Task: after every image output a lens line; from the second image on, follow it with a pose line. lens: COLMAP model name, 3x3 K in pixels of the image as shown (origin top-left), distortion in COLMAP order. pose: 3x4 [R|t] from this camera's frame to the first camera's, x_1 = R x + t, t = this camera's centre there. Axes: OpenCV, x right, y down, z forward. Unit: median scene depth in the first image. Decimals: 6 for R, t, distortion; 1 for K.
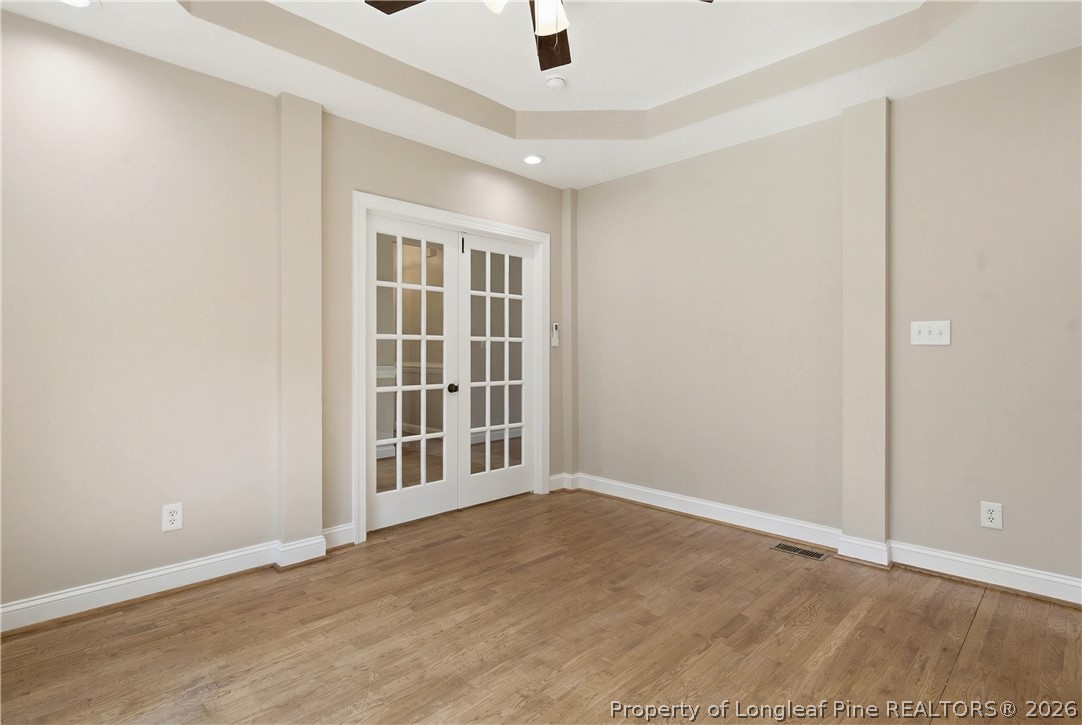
lens RADIAL K [[551.8, 0, 547.5], [0, 551.8, 348.0], [0, 0, 1]] dist [-0.003792, -0.001905]
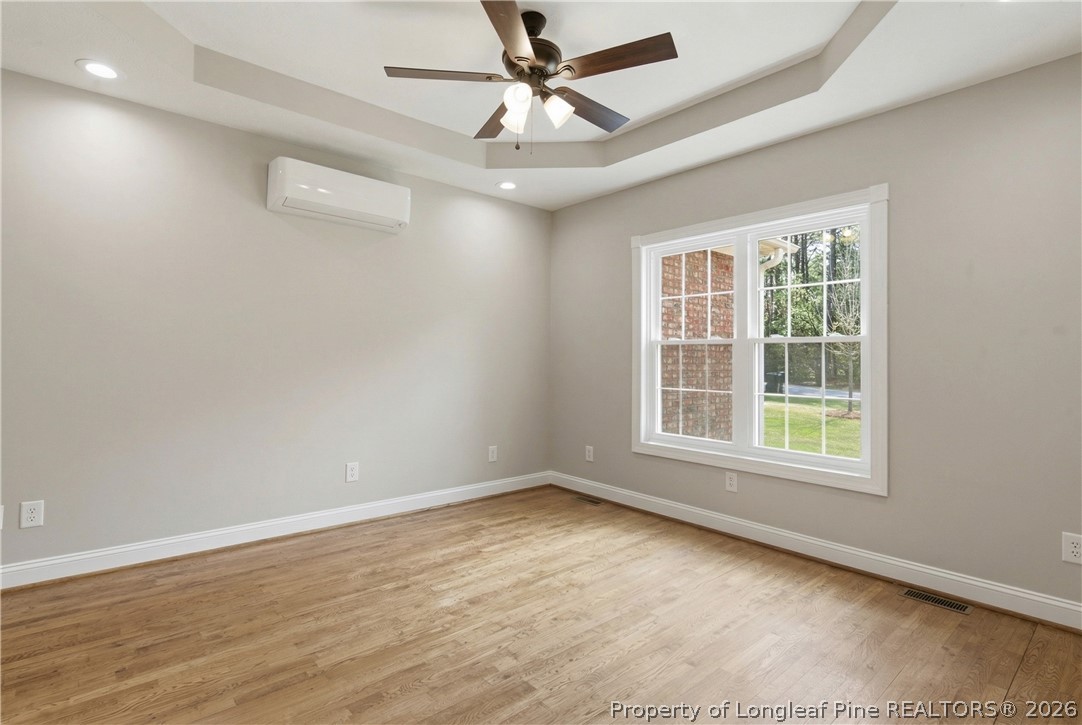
lens RADIAL K [[551.8, 0, 547.5], [0, 551.8, 348.0], [0, 0, 1]] dist [-0.003792, -0.001905]
pose [[-0.996806, -0.018152, 0.077771, -0.136751], [-0.020078, 0.999509, -0.024060, 0.007108], [-0.077296, -0.025544, -0.996681, 1.934403]]
